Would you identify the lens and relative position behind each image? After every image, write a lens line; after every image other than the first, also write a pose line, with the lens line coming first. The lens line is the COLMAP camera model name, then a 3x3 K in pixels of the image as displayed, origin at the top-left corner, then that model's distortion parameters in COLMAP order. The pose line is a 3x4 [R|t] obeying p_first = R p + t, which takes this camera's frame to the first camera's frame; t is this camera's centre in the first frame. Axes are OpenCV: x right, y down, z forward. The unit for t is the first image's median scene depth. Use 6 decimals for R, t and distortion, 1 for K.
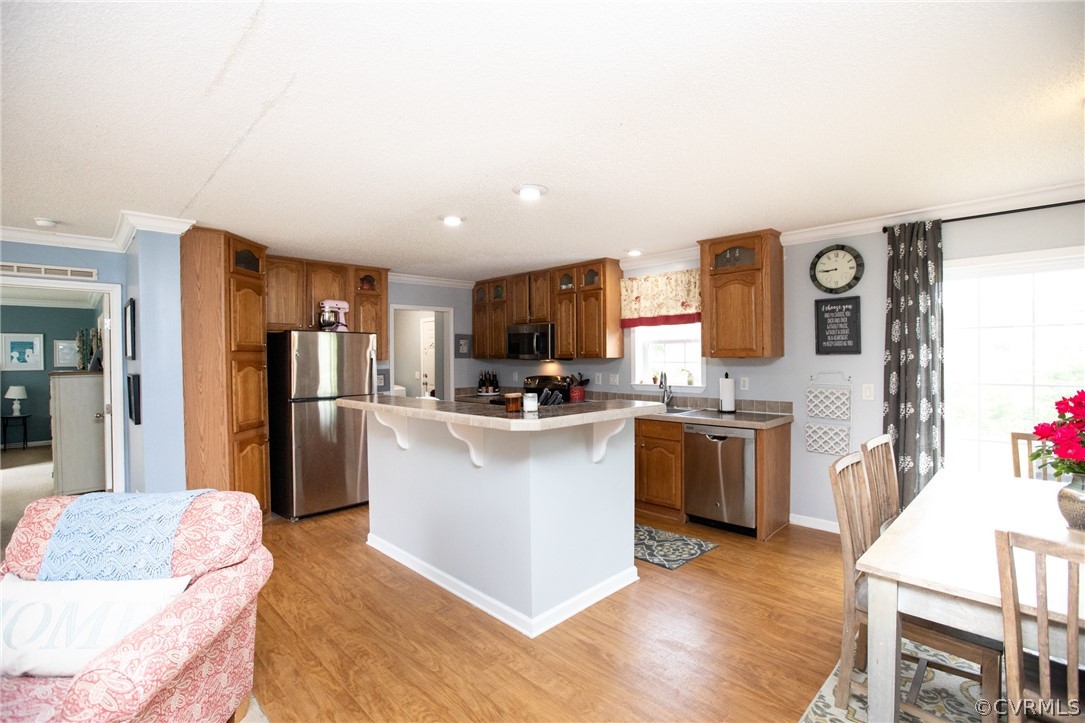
lens RADIAL K [[498.4, 0, 545.1], [0, 498.4, 364.3], [0, 0, 1]] dist [-0.045575, 0.013716]
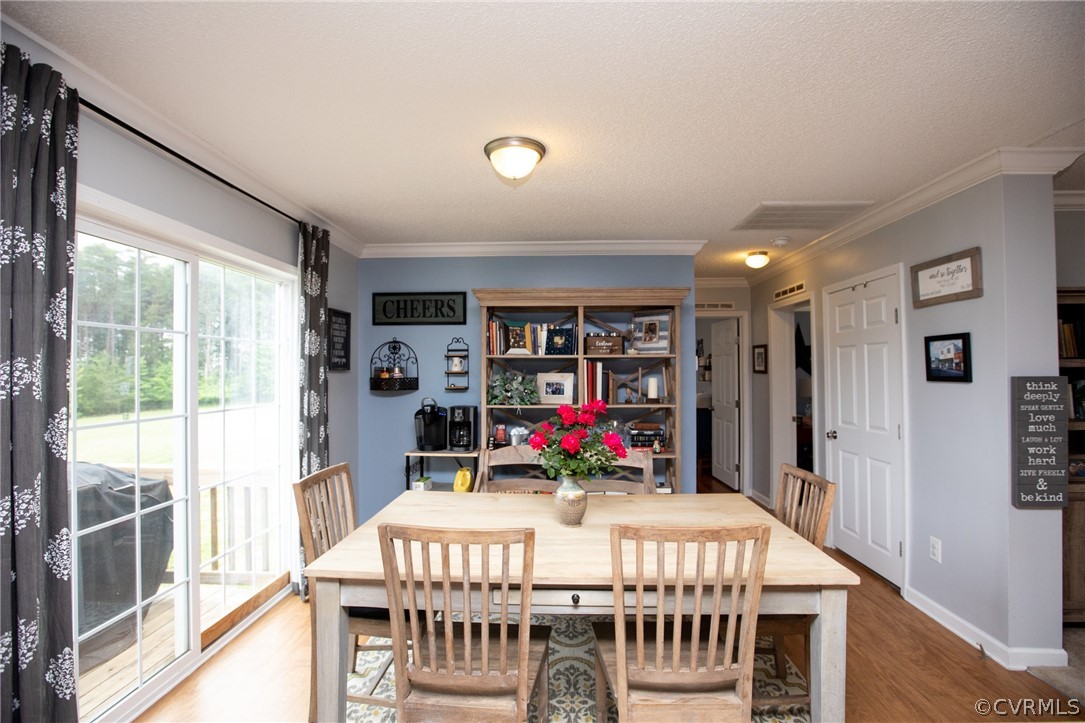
lens RADIAL K [[498.4, 0, 540.4], [0, 498.4, 362.6], [0, 0, 1]] dist [-0.045575, 0.013716]
pose [[-0.683545, 0.019835, 0.729639, 0.121821], [0.016621, 0.999794, -0.011608, -0.013057], [-0.729719, 0.004193, -0.683734, 0.762424]]
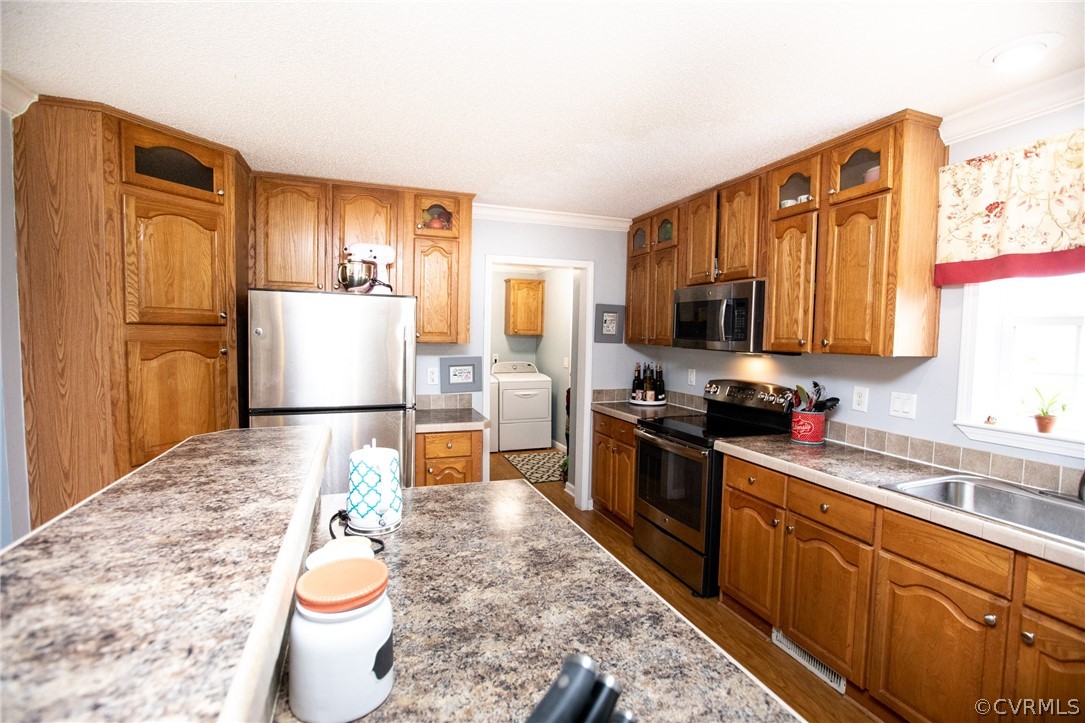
lens RADIAL K [[498.4, 0, 541.5], [0, 498.4, 357.4], [0, 0, 1]] dist [-0.045575, 0.013716]
pose [[0.909648, 0.044368, -0.413004, 0.028893], [-0.031991, 0.998809, 0.036837, -0.021218], [0.414147, -0.020296, 0.909984, 0.604736]]
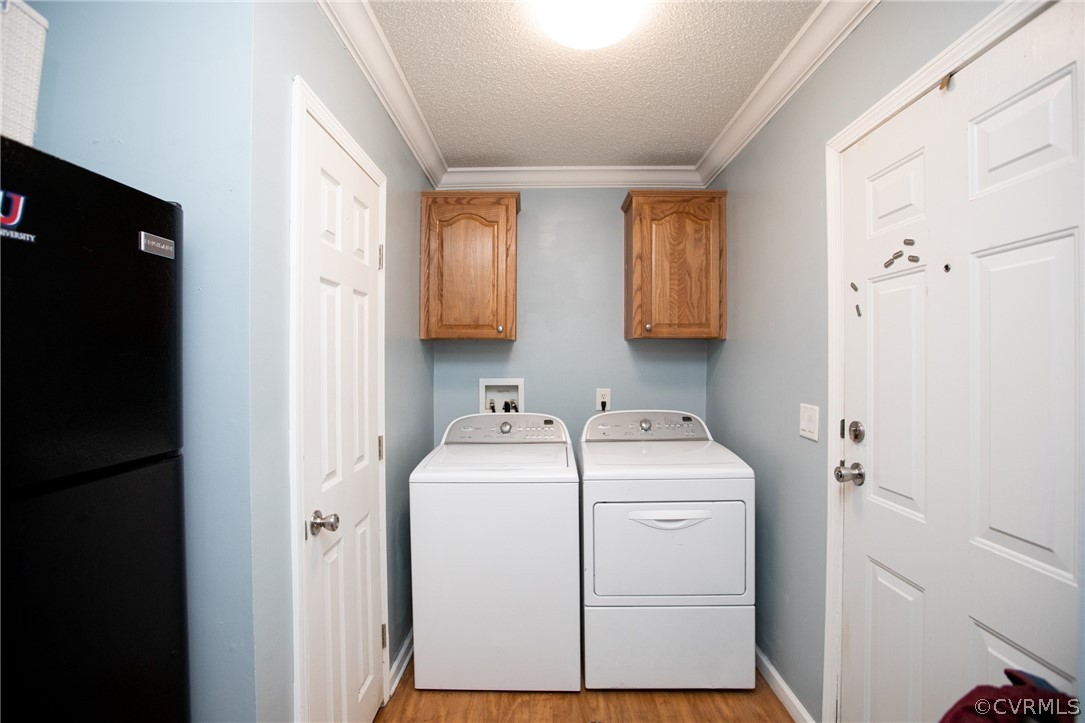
lens RADIAL K [[498.4, 0, 533.8], [0, 498.4, 361.4], [0, 0, 1]] dist [-0.045575, 0.013716]
pose [[0.700911, 0.010563, -0.713171, -0.364846], [-0.015453, 0.999881, -0.000378, -0.002660], [0.713082, 0.011286, 0.700990, 1.478305]]
